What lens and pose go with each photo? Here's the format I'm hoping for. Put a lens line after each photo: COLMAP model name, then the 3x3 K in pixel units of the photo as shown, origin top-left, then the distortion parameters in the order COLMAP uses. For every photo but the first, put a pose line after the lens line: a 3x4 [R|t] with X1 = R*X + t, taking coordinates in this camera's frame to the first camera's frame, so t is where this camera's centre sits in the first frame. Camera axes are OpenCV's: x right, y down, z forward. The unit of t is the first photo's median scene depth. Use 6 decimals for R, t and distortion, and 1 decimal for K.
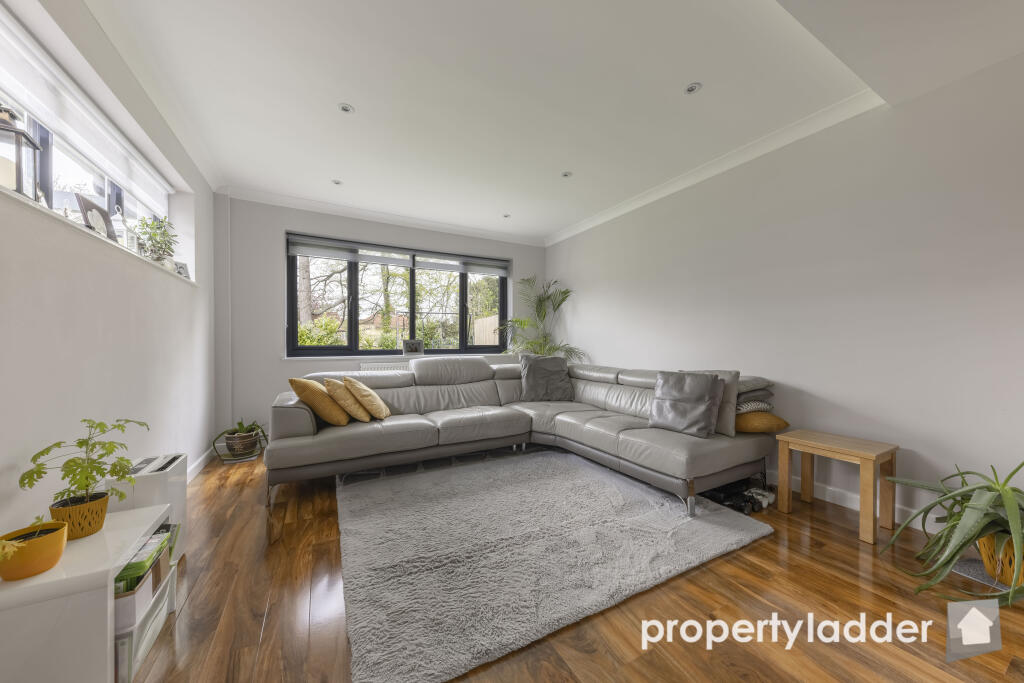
lens RADIAL K [[352.3, 0, 513.2], [0, 352.3, 345.6], [0, 0, 1]] dist [0.000727, -0.001646]
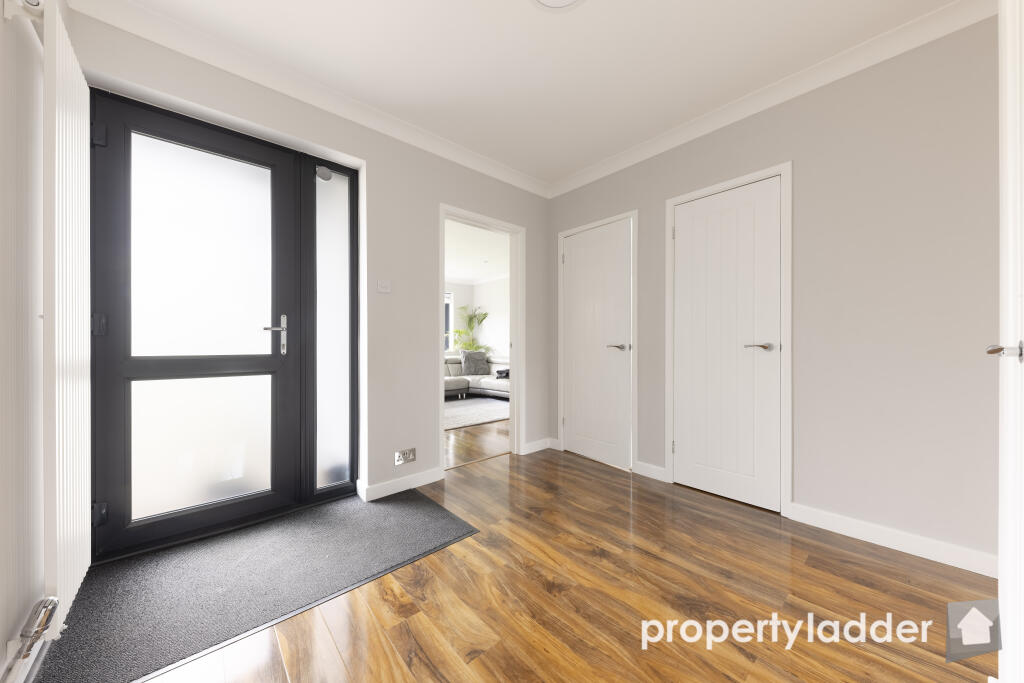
lens RADIAL K [[352.3, 0, 513.5], [0, 352.3, 344.5], [0, 0, 1]] dist [0.000727, -0.001646]
pose [[0.974913, -0.000219, 0.222586, -0.118900], [0.000847, 0.999996, -0.002728, -0.000292], [-0.222585, 0.002849, 0.974909, -0.837254]]
